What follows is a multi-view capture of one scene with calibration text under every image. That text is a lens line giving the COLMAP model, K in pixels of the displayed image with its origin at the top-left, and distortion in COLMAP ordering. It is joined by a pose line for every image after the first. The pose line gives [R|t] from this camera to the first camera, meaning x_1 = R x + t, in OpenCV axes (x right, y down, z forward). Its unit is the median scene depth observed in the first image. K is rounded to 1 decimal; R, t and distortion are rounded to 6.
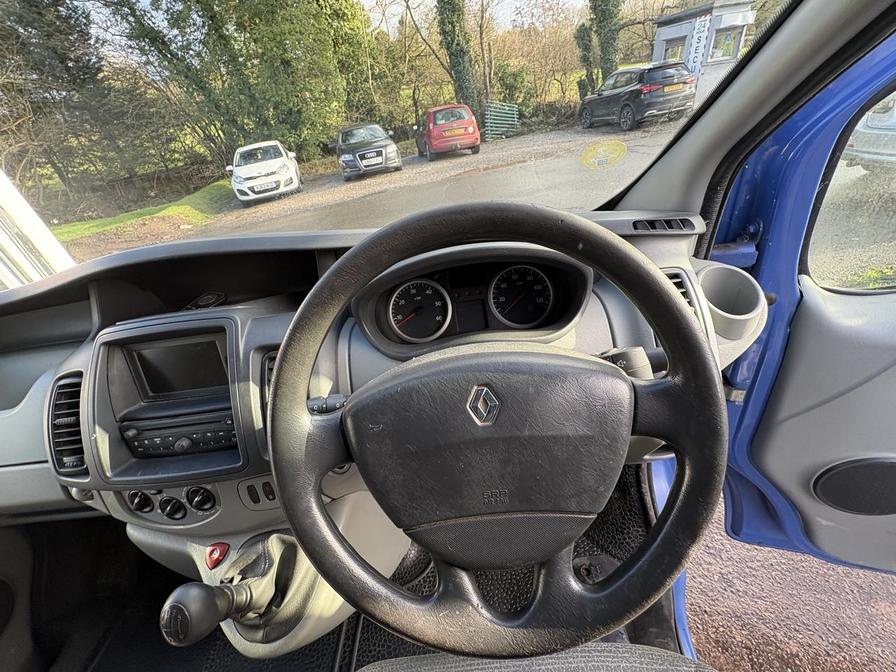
lens RADIAL K [[359.0, 0, 447.7], [0, 359.0, 338.8], [0, 0, 1]] dist [-0.003242, 0.000909]
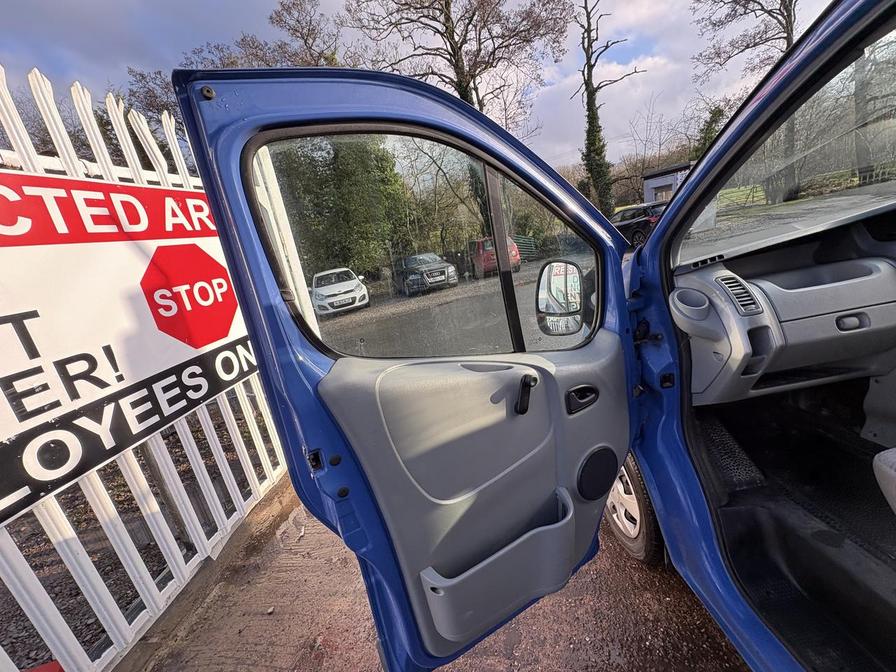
lens RADIAL K [[359.0, 0, 447.6], [0, 359.0, 337.2], [0, 0, 1]] dist [-0.003242, 0.000909]
pose [[0.998997, -0.038959, 0.022080, -1.252122], [0.044037, 0.944183, -0.326464, 0.358372], [-0.008129, 0.327109, 0.944952, -0.172195]]
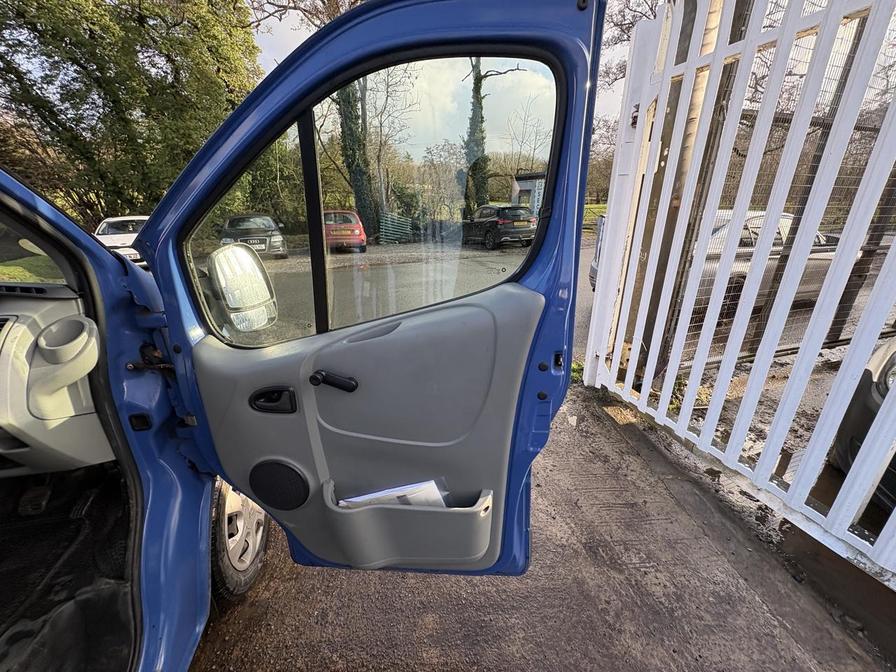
lens RADIAL K [[359.0, 0, 452.4], [0, 359.0, 336.9], [0, 0, 1]] dist [-0.003242, 0.000909]
pose [[0.969914, 0.062169, 0.235375, 0.708511], [-0.001172, 0.968024, -0.250853, 0.096755], [-0.243444, 0.243030, 0.938974, -0.307851]]
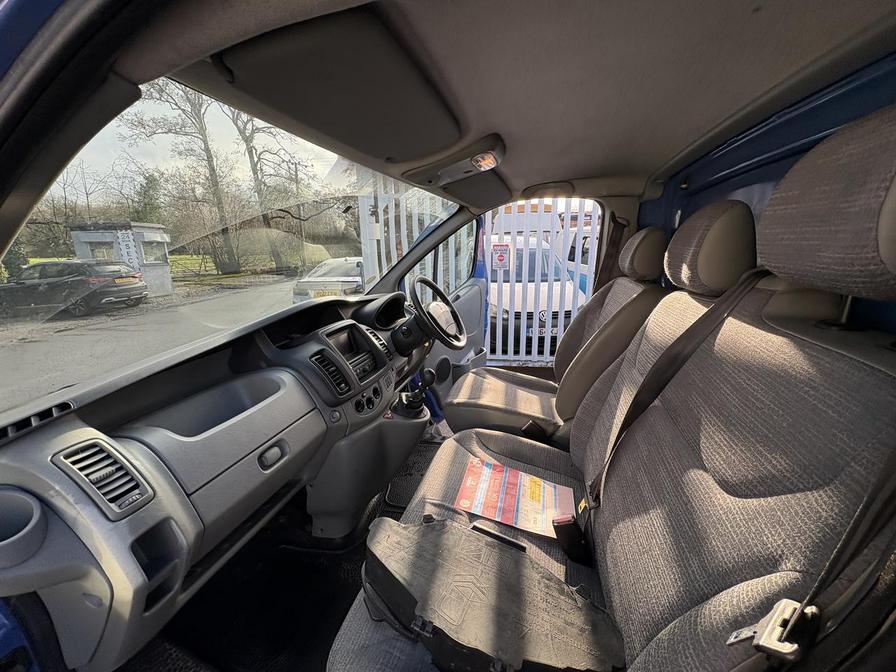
lens RADIAL K [[359.0, 0, 446.2], [0, 359.0, 335.8], [0, 0, 1]] dist [-0.003242, 0.000909]
pose [[0.279640, -0.095239, 0.955369, -0.912062], [0.525135, 0.848205, -0.069153, 0.163947], [-0.803763, 0.521036, 0.287206, -0.023384]]
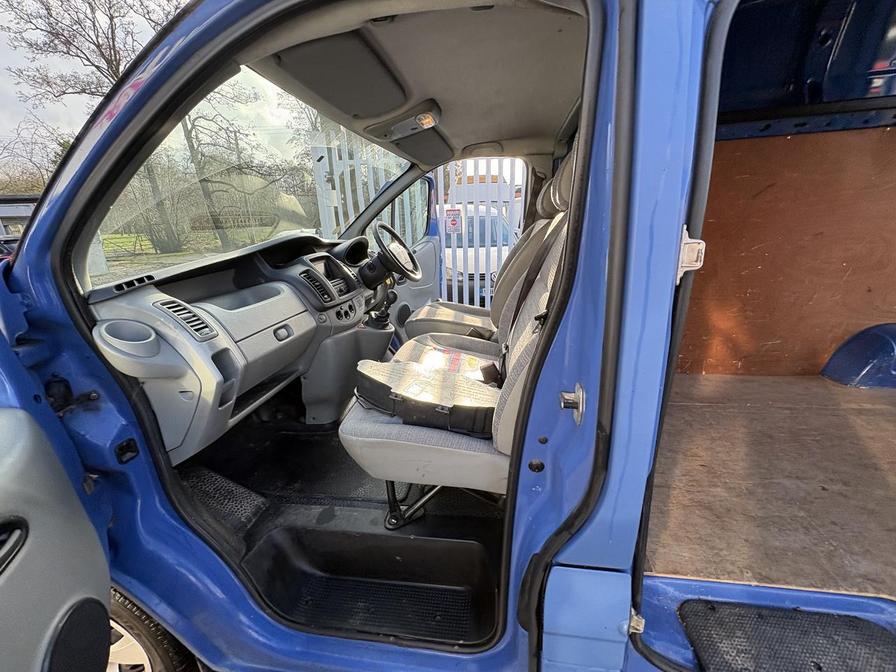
lens RADIAL K [[359.0, 0, 448.3], [0, 359.0, 336.9], [0, 0, 1]] dist [-0.003242, 0.000909]
pose [[0.164574, -0.167158, 0.972098, -1.181671], [0.562827, 0.825259, 0.046623, 0.318544], [-0.810025, 0.539450, 0.229897, -0.017496]]
